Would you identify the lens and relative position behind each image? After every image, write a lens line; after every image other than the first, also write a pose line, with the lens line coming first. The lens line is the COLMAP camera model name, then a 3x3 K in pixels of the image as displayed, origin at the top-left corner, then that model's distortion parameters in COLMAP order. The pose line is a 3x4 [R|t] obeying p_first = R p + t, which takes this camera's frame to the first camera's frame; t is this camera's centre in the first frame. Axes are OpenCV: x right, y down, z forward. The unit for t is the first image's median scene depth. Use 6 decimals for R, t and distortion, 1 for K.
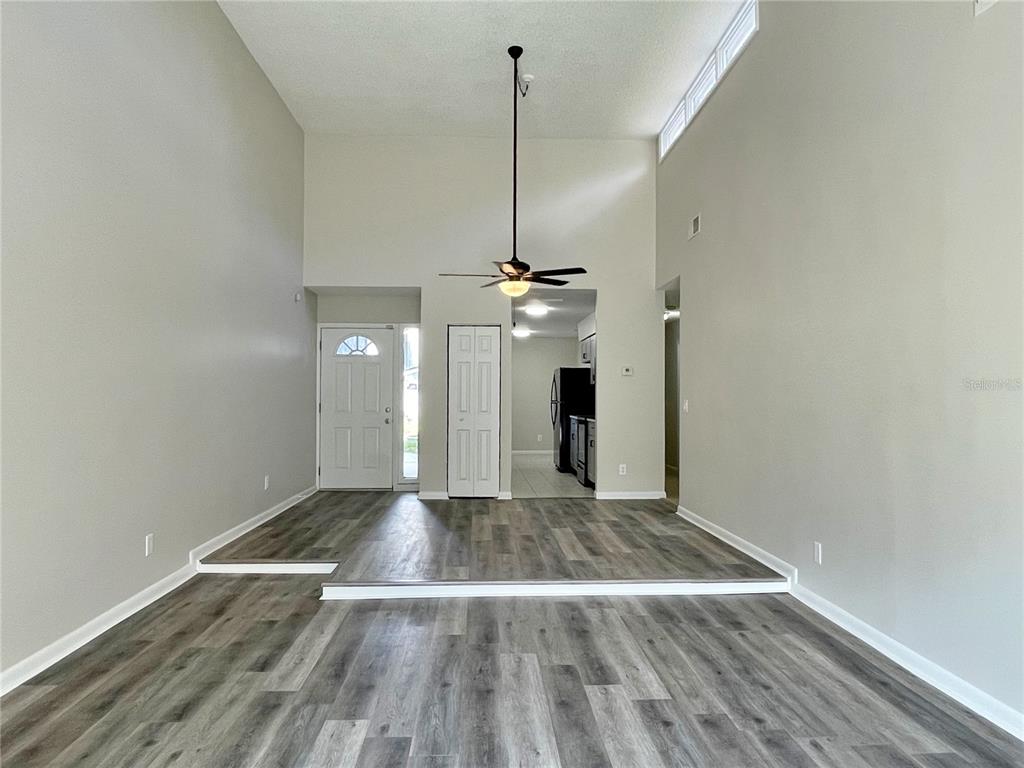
lens RADIAL K [[683.4, 0, 512.0], [0, 683.4, 384.0], [0, 0, 1]] dist [-0.002742, -0.004012]
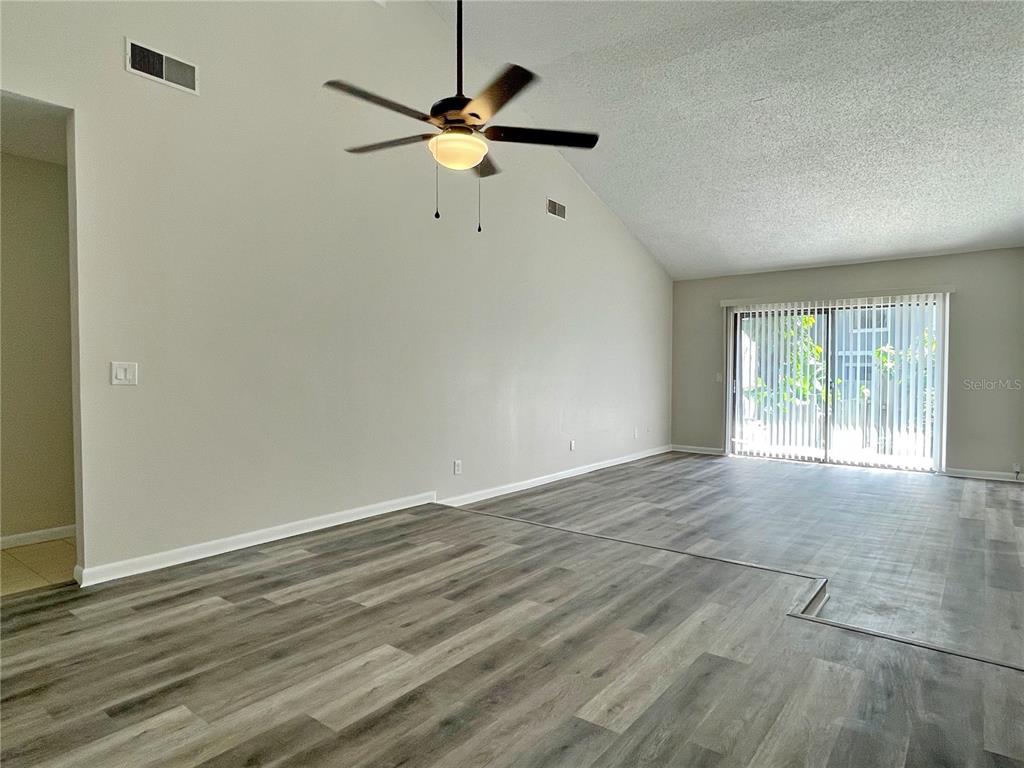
lens RADIAL K [[614.8, 0, 512.0], [0, 614.8, 384.0], [0, 0, 1]] dist [-0.003255, -0.002370]
pose [[-0.760515, -0.024786, 0.648847, -0.484663], [-0.018232, 0.999692, 0.016819, 0.044068], [-0.649065, 0.000961, -0.760733, 1.893994]]
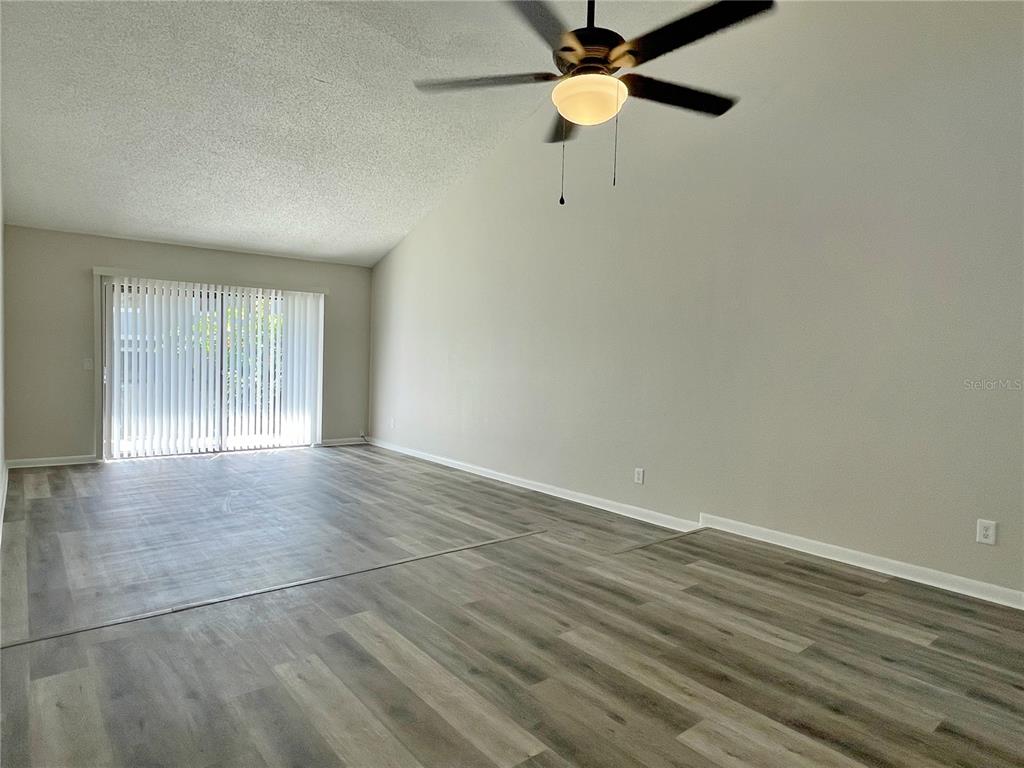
lens RADIAL K [[601.5, 0, 512.0], [0, 601.5, 384.0], [0, 0, 1]] dist [-0.005141, -0.001978]
pose [[-0.803392, -0.003839, -0.595439, 0.368351], [-0.022381, 0.999467, 0.023753, 0.033332], [0.595030, 0.032409, -0.803050, 1.801219]]
